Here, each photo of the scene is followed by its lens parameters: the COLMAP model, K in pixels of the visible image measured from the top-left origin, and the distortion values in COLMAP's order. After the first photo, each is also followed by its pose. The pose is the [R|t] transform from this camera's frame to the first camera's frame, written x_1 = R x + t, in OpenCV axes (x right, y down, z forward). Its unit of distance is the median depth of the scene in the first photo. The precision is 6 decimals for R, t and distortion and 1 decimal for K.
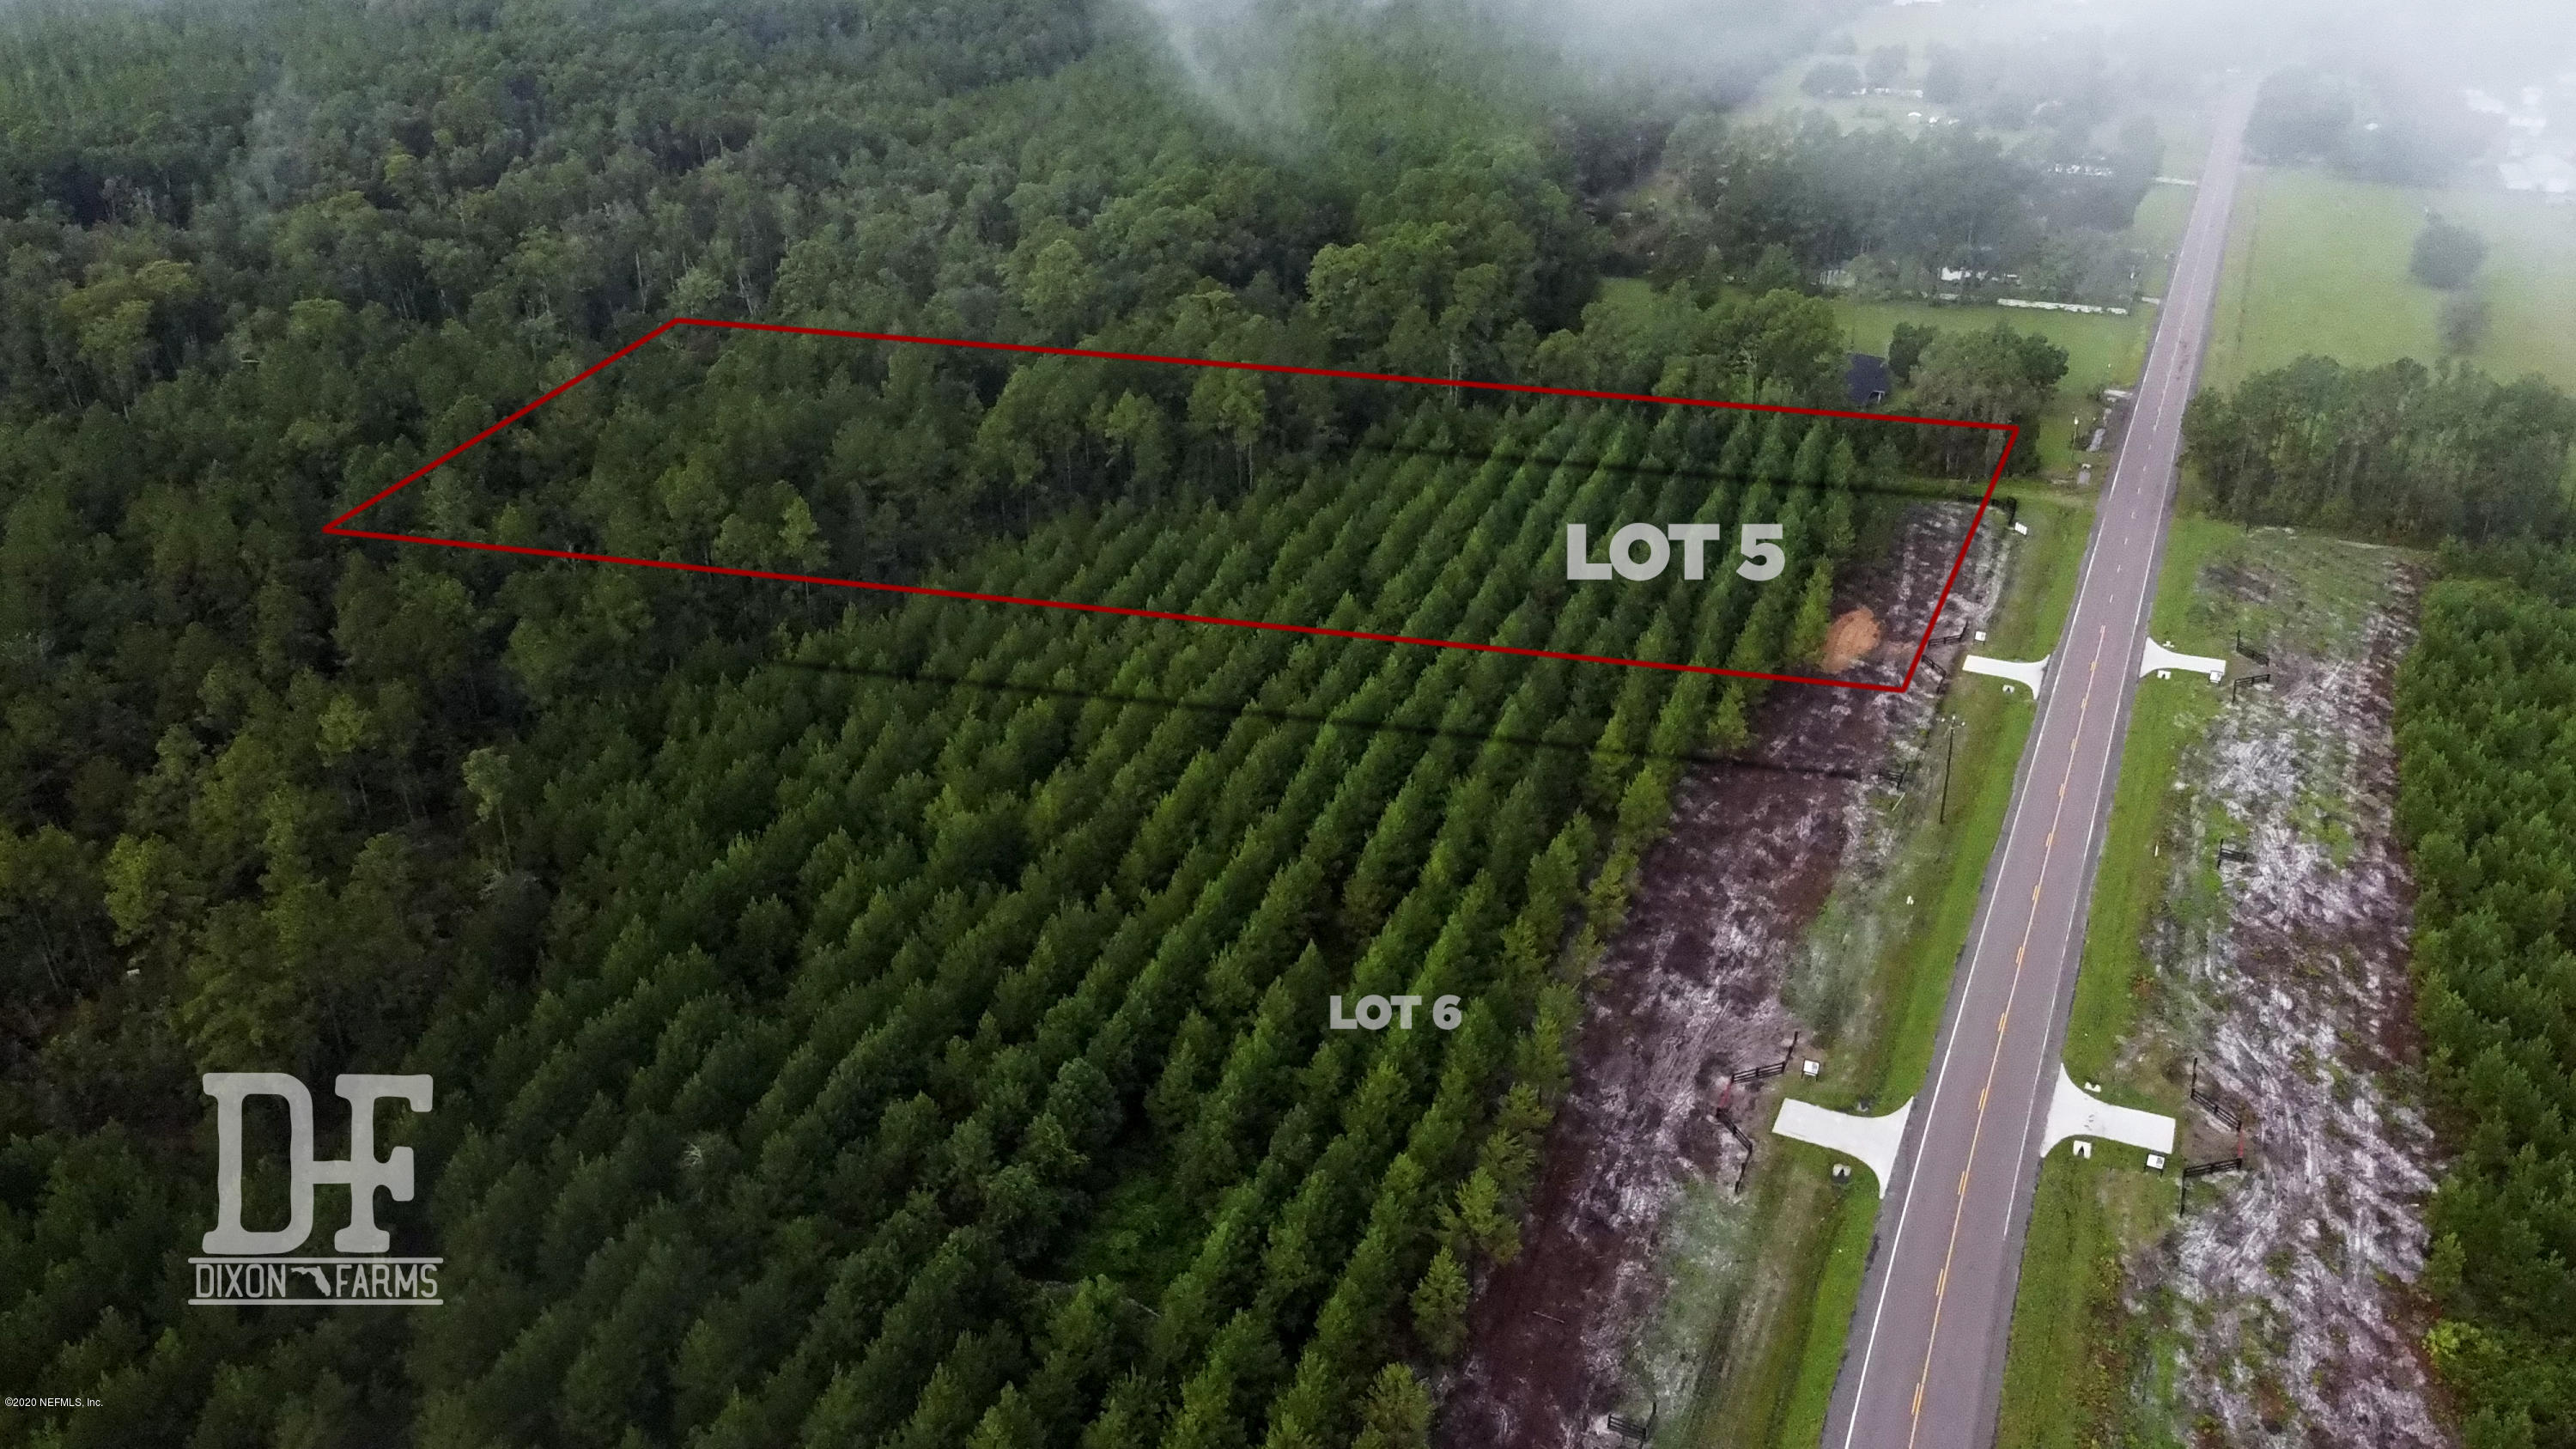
lens RADIAL K [[1947.5, 0, 1288.0], [0, 1947.5, 724.5], [0, 0, 1]] dist [-0.008974, 0.000097]
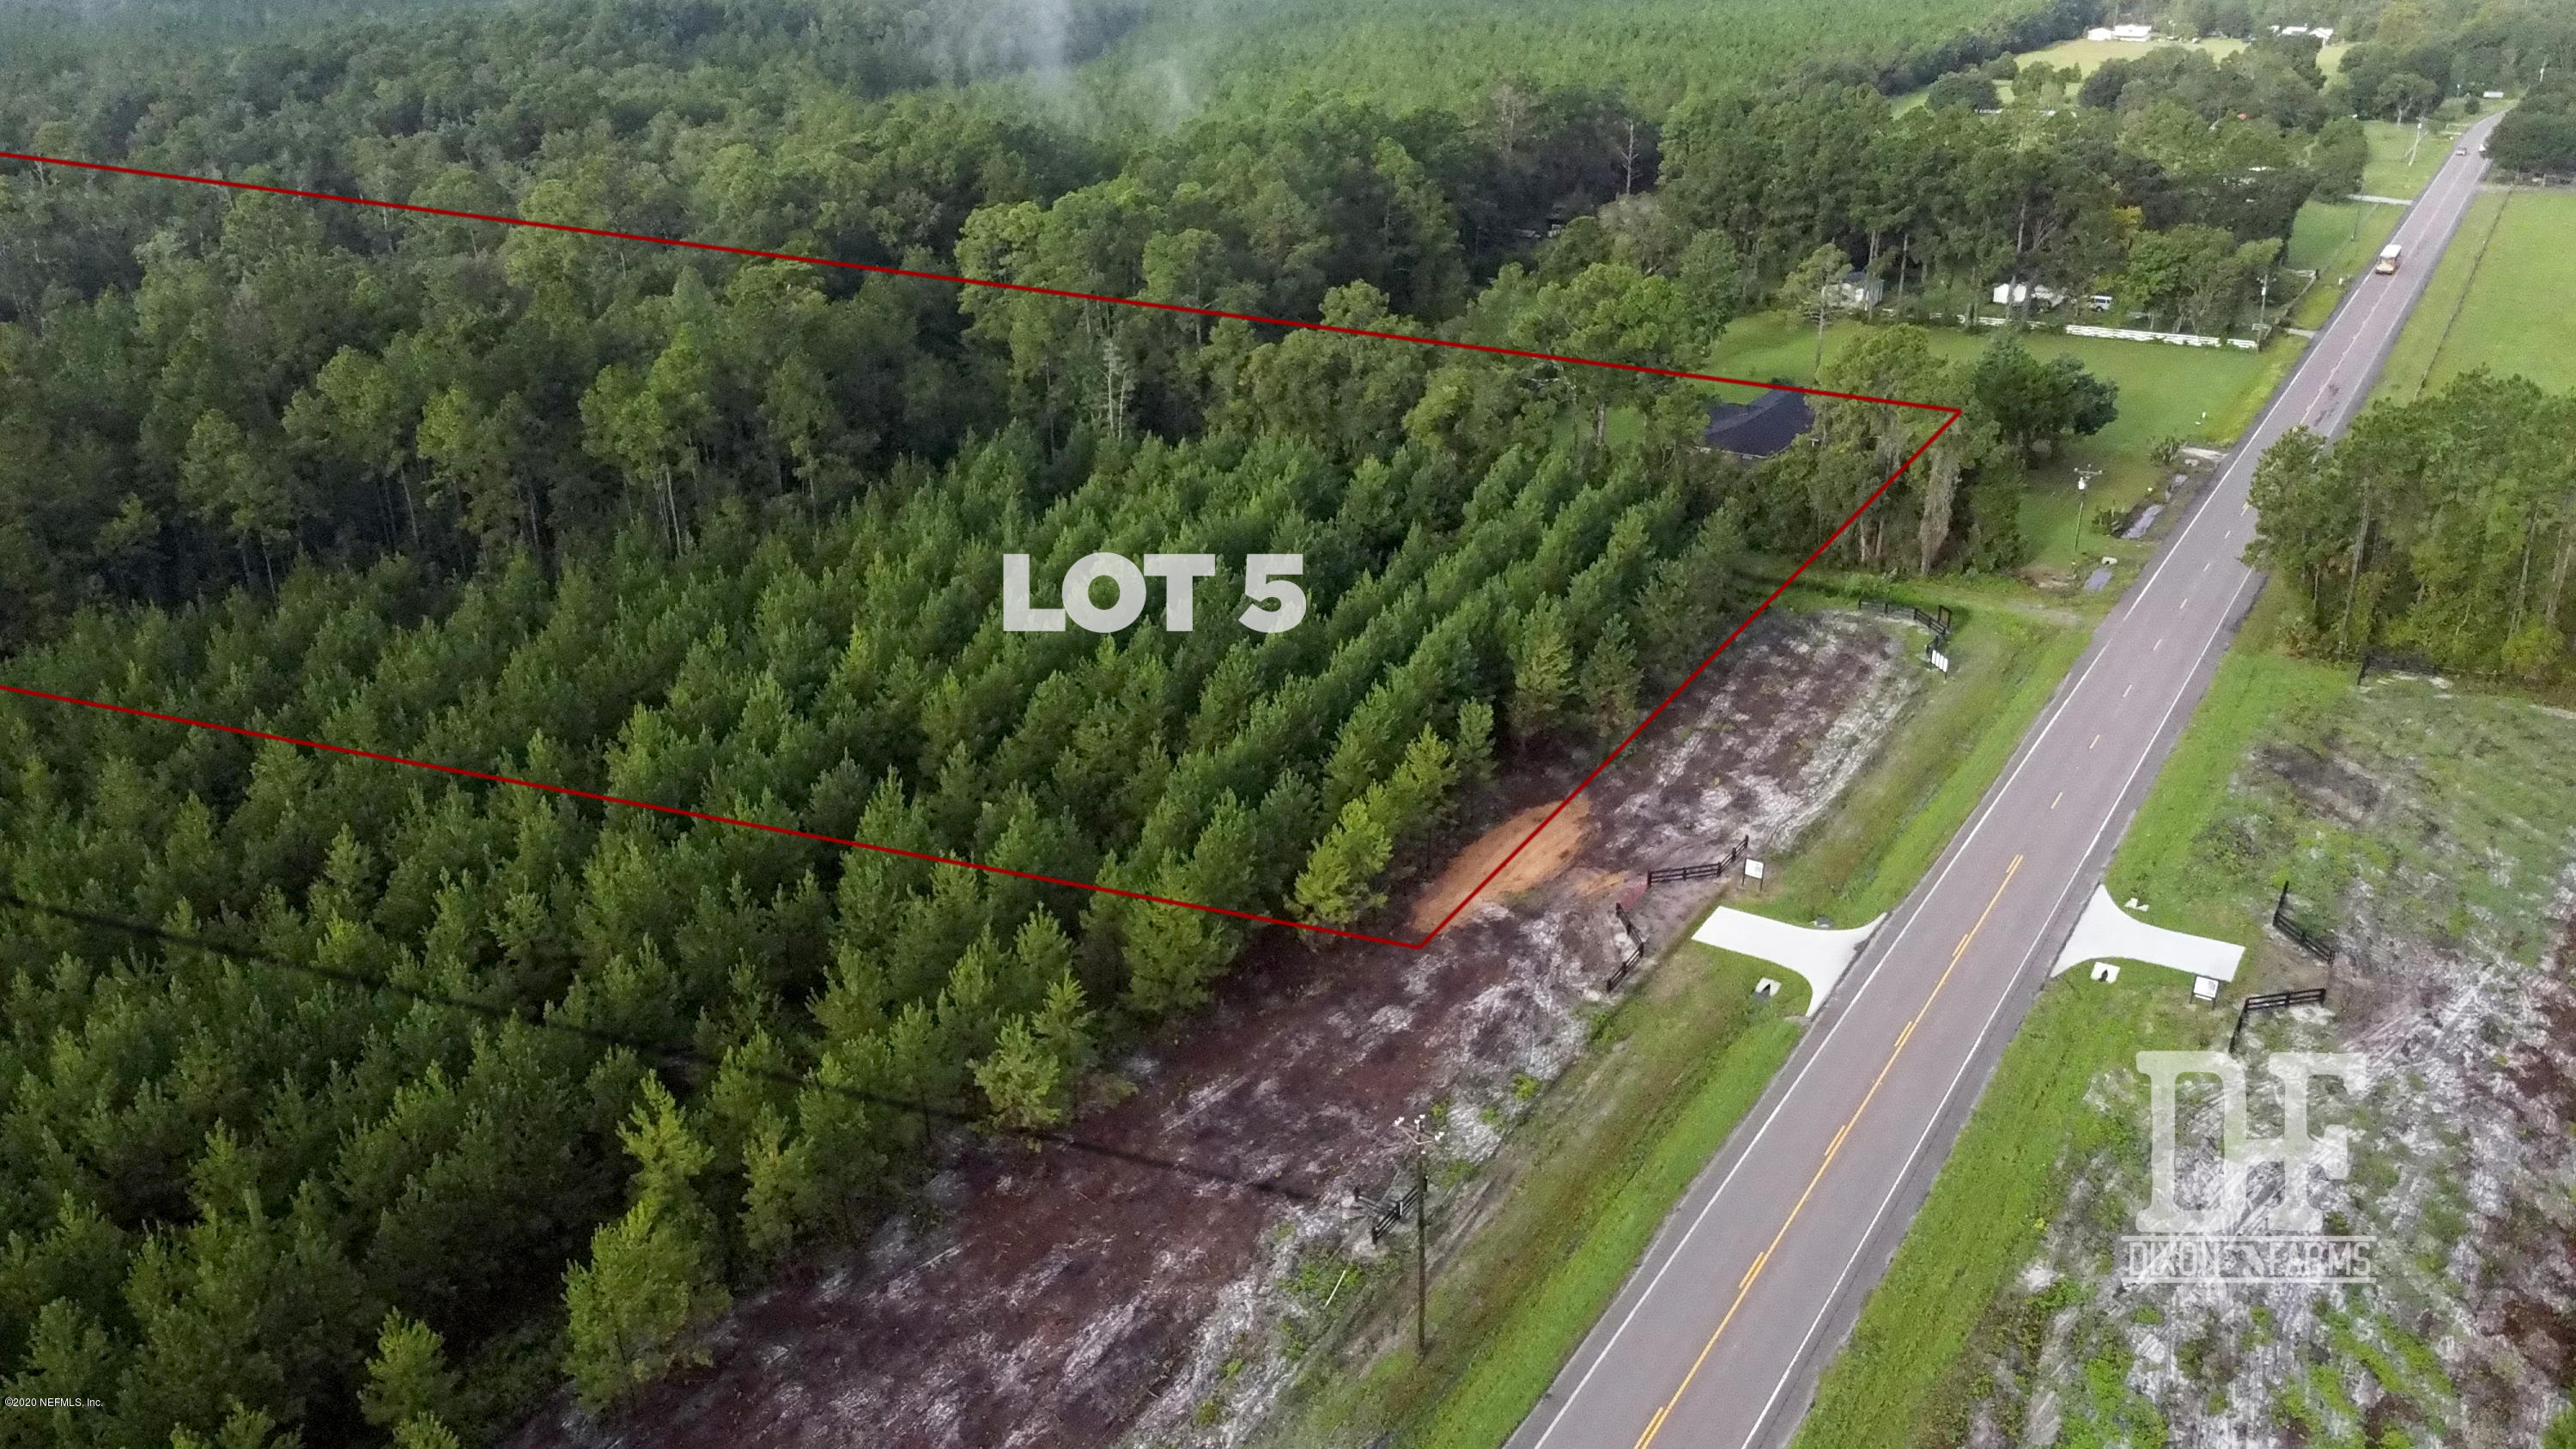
lens RADIAL K [[1951.4, 0, 1287.7], [0, 1951.4, 713.7], [0, 0, 1]] dist [-0.004332, -0.001376]
pose [[0.992176, 0.042091, -0.117536, 0.356390], [-0.047946, 0.997723, -0.047441, -0.068262], [0.115272, 0.052705, 0.991935, 0.572656]]
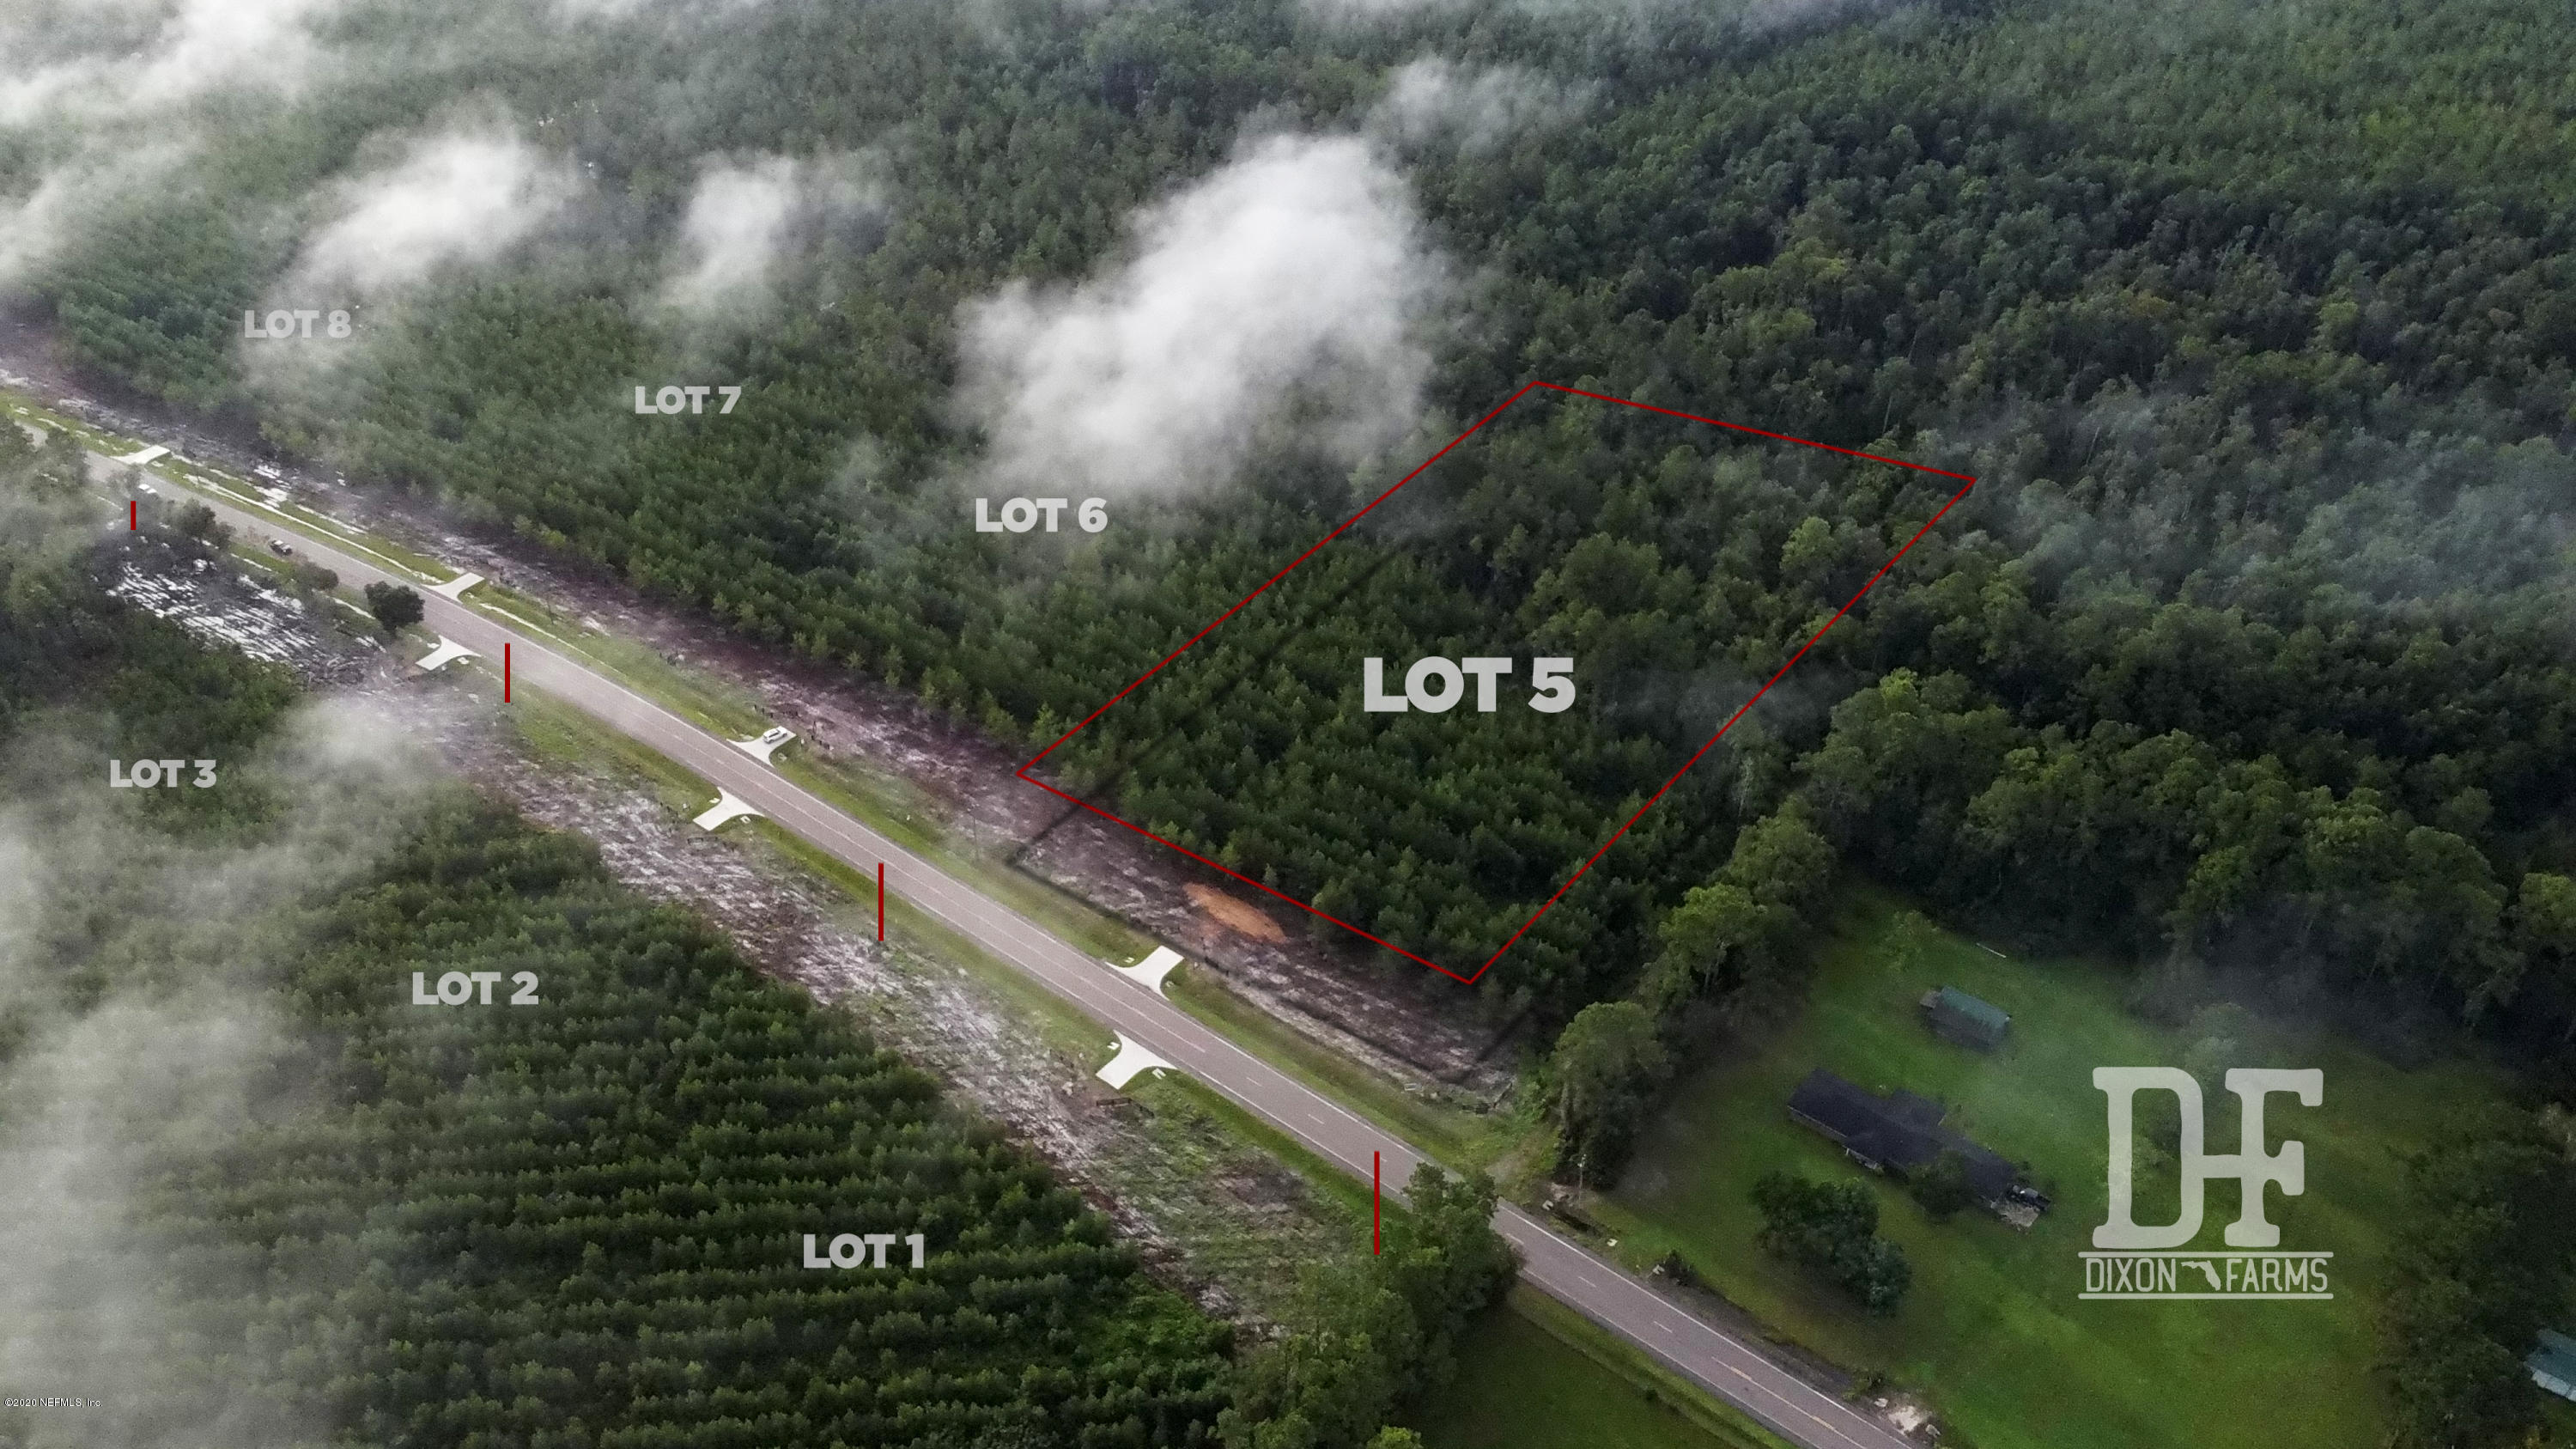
lens RADIAL K [[1956.4, 0, 1288.0], [0, 1956.4, 724.5], [0, 0, 1]] dist [-0.006528, 0.000217]
pose [[-0.232617, 0.561961, -0.793782, 1.595790], [-0.427597, 0.673963, 0.602441, -1.201991], [0.873527, 0.479557, 0.083518, 1.054032]]
